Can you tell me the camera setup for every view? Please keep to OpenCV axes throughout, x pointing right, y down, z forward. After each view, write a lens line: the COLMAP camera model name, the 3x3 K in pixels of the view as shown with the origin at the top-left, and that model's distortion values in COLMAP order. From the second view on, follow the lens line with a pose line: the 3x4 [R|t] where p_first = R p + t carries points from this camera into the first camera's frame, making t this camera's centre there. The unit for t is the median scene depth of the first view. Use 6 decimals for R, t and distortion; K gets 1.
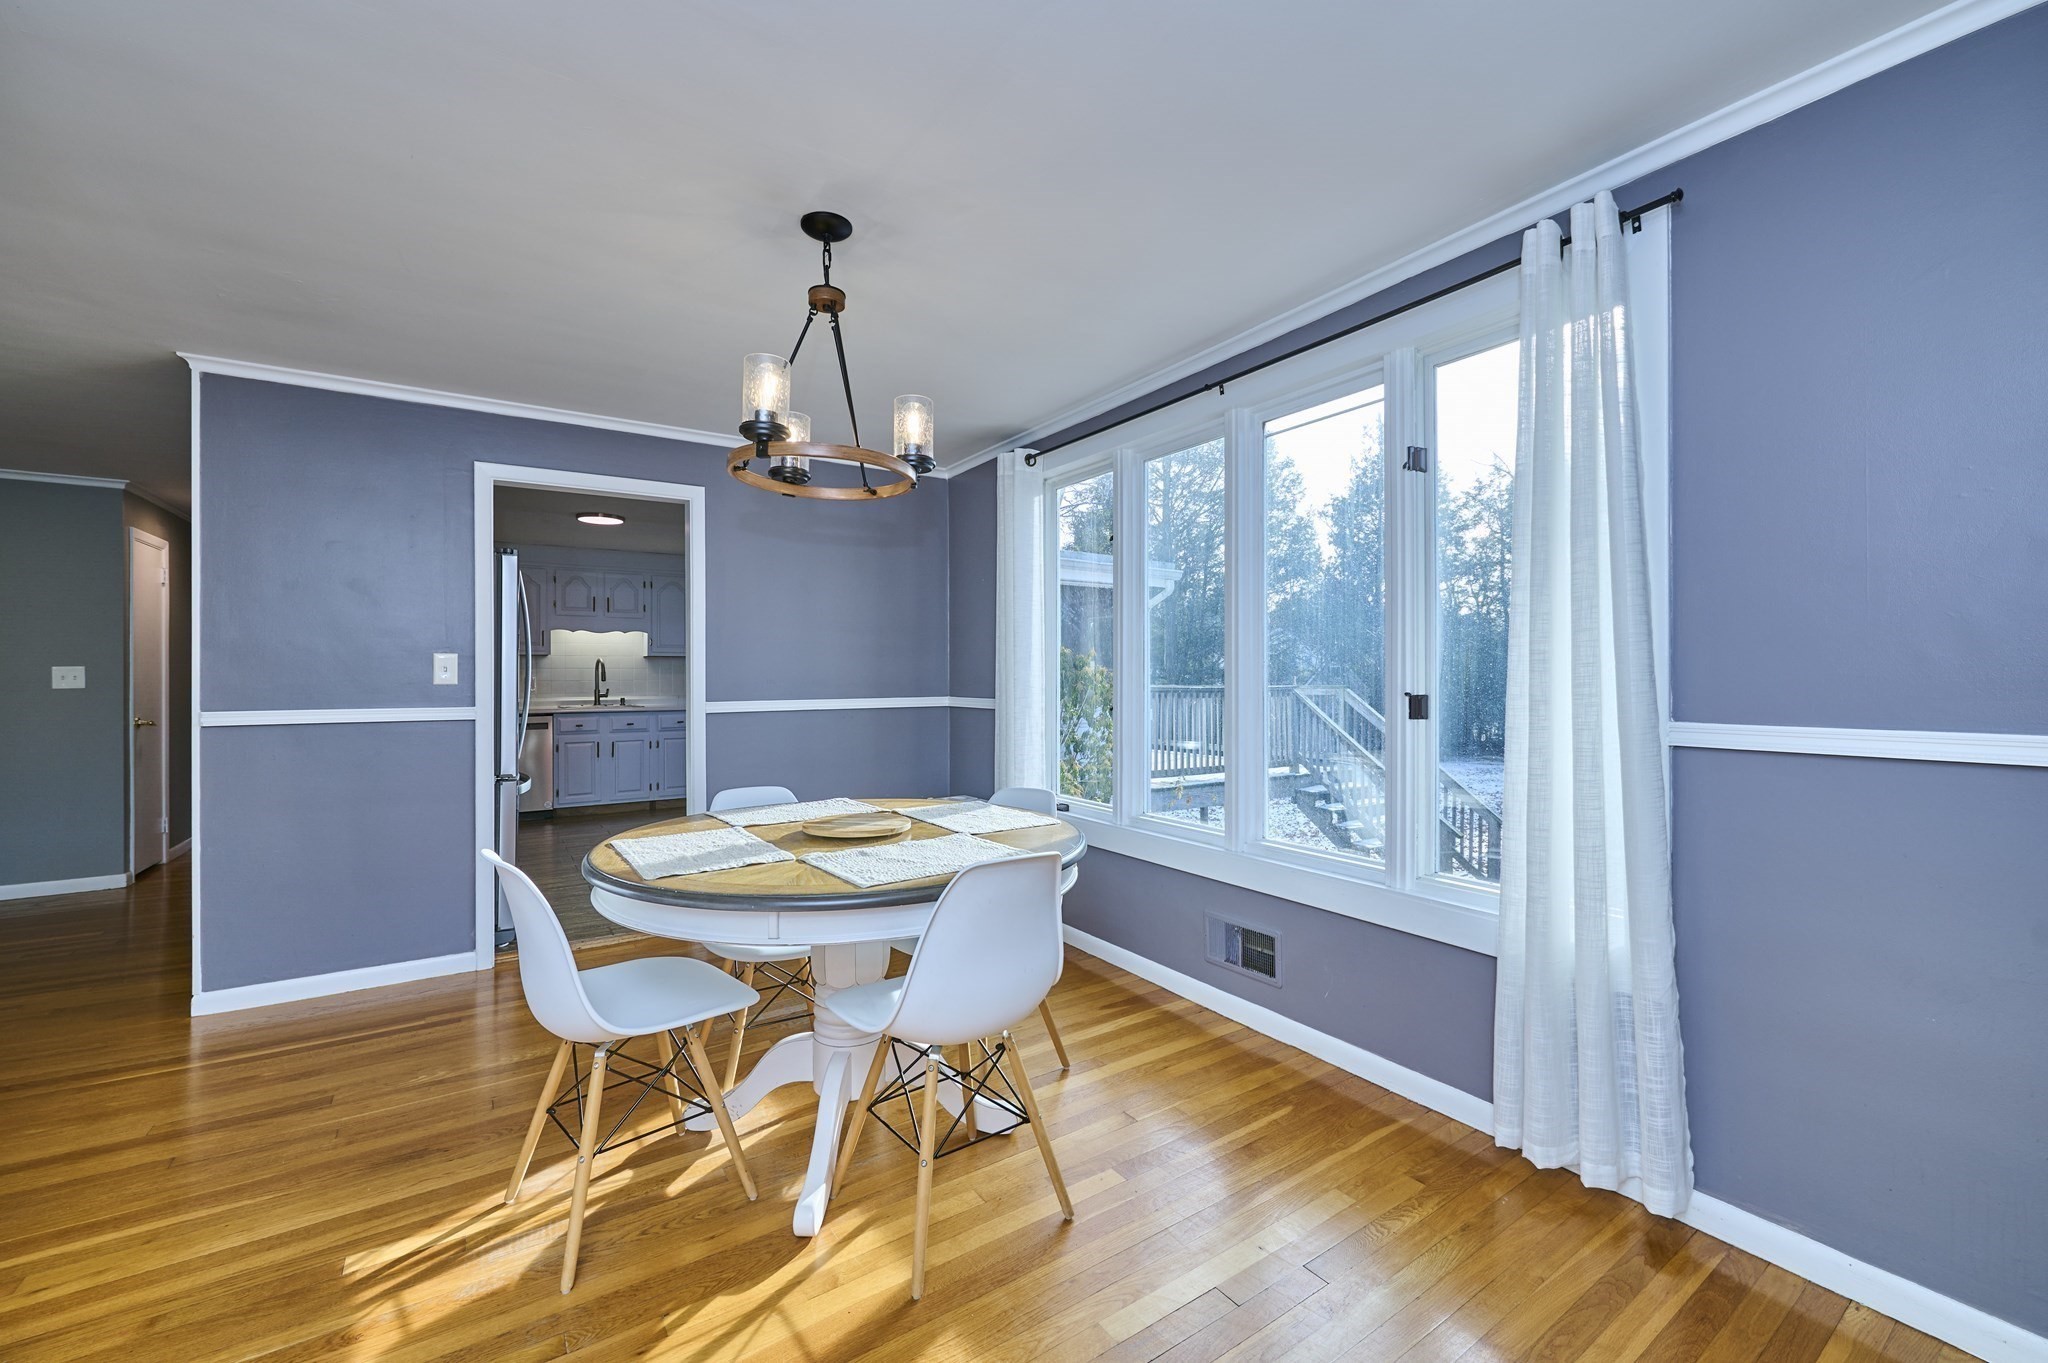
lens RADIAL K [[819.2, 0, 1019.2], [0, 819.2, 683.7], [0, 0, 1]] dist [0.000055, -0.000220]
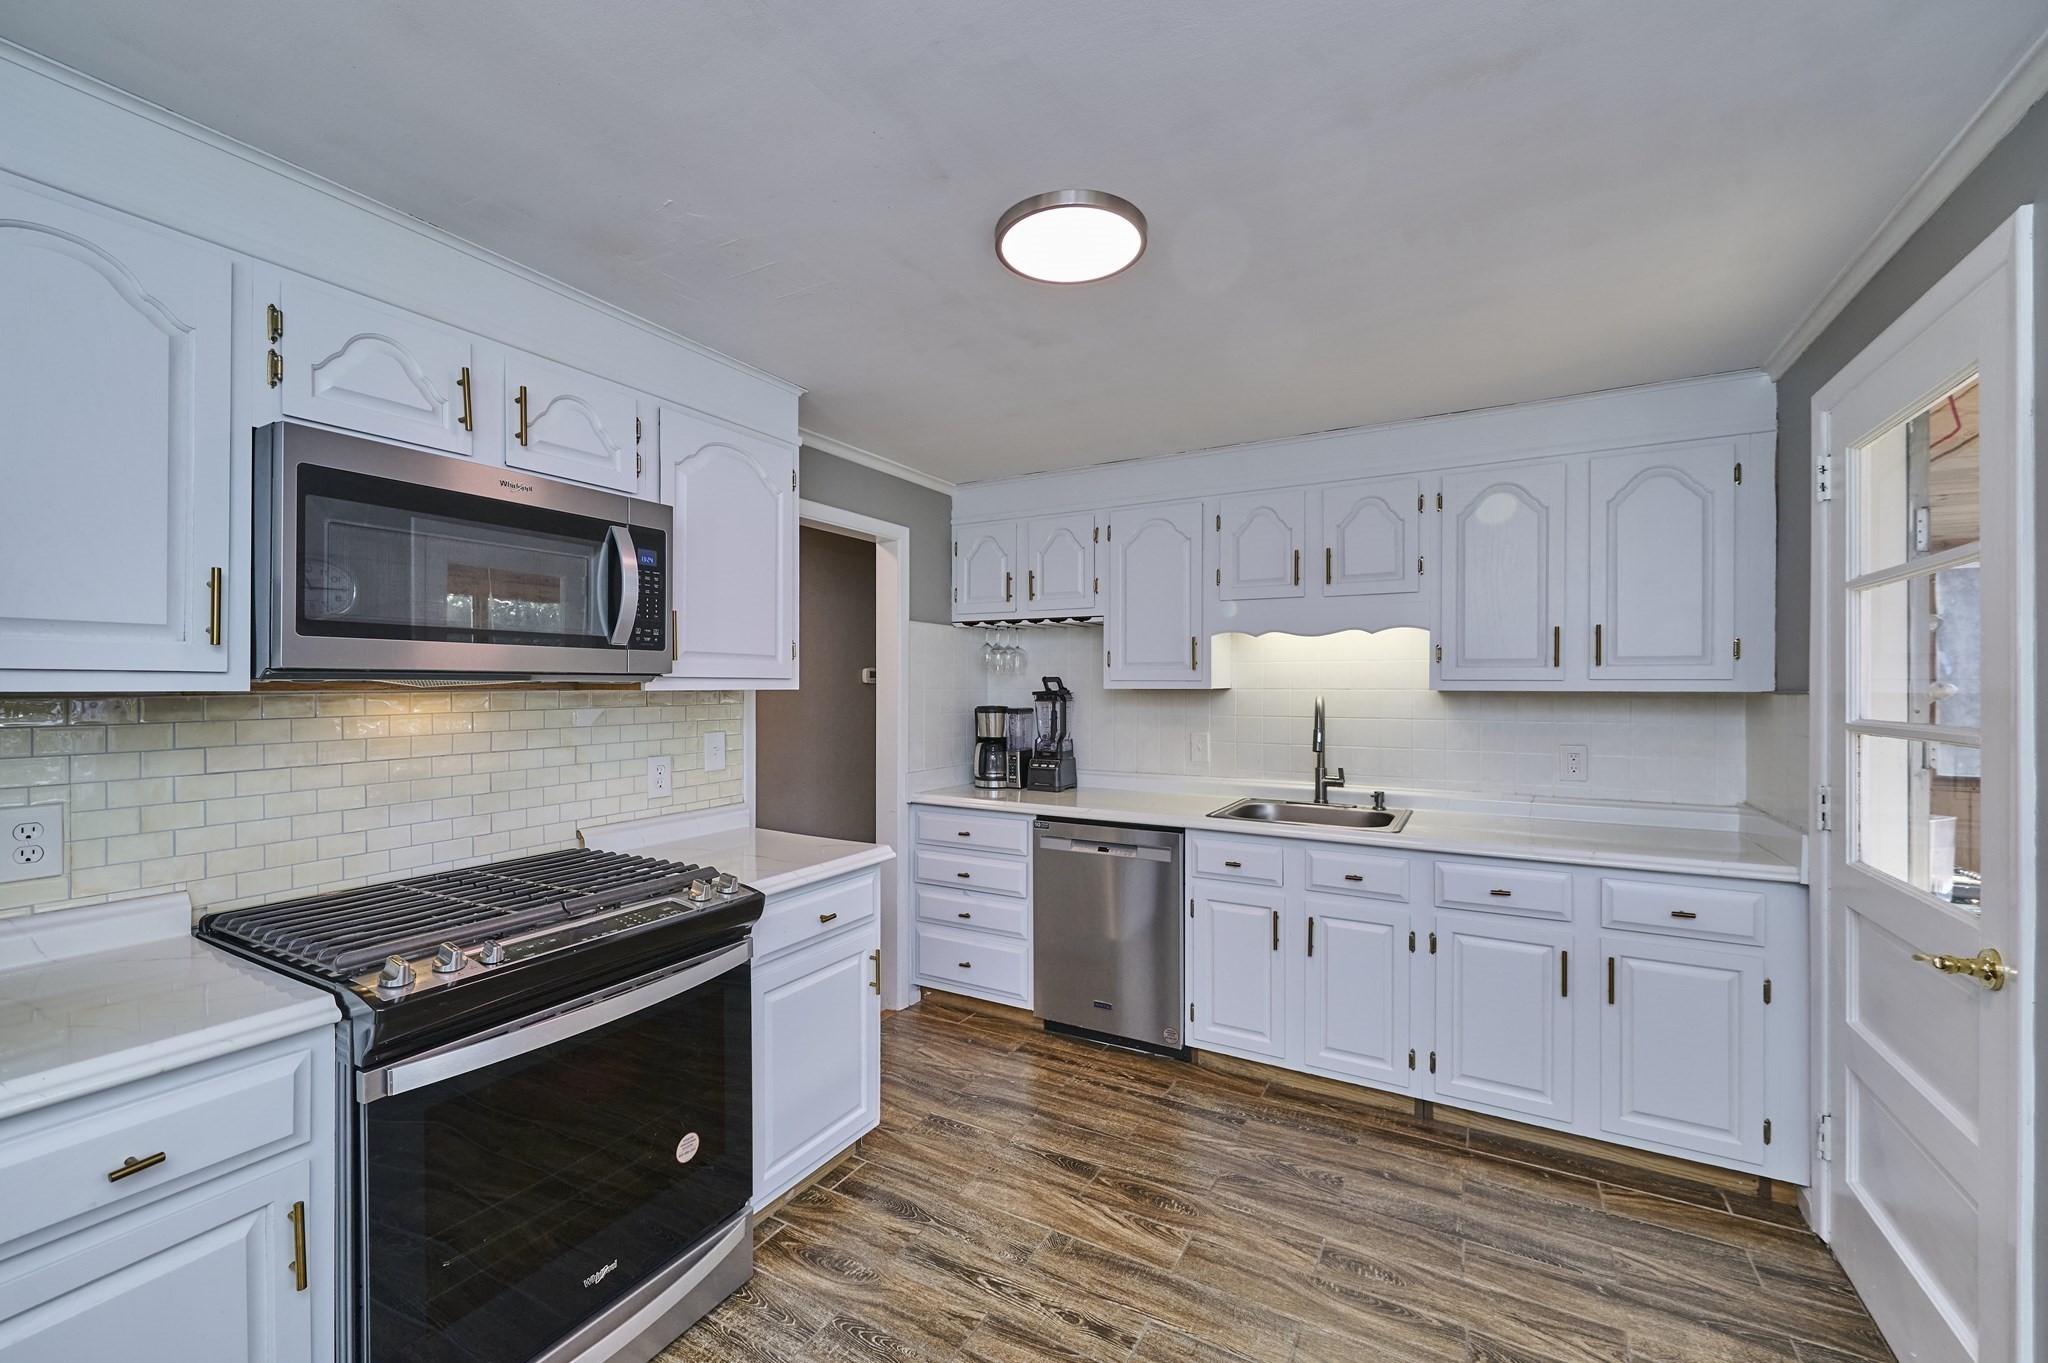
lens RADIAL K [[819.2, 0, 1019.2], [0, 819.2, 683.7], [0, 0, 1]] dist [0.000055, -0.000220]
pose [[0.450942, 0.002857, -0.892549, -0.204800], [-0.008261, 0.999965, -0.000973, -0.035777], [0.892515, 0.007812, 0.450950, 0.672270]]
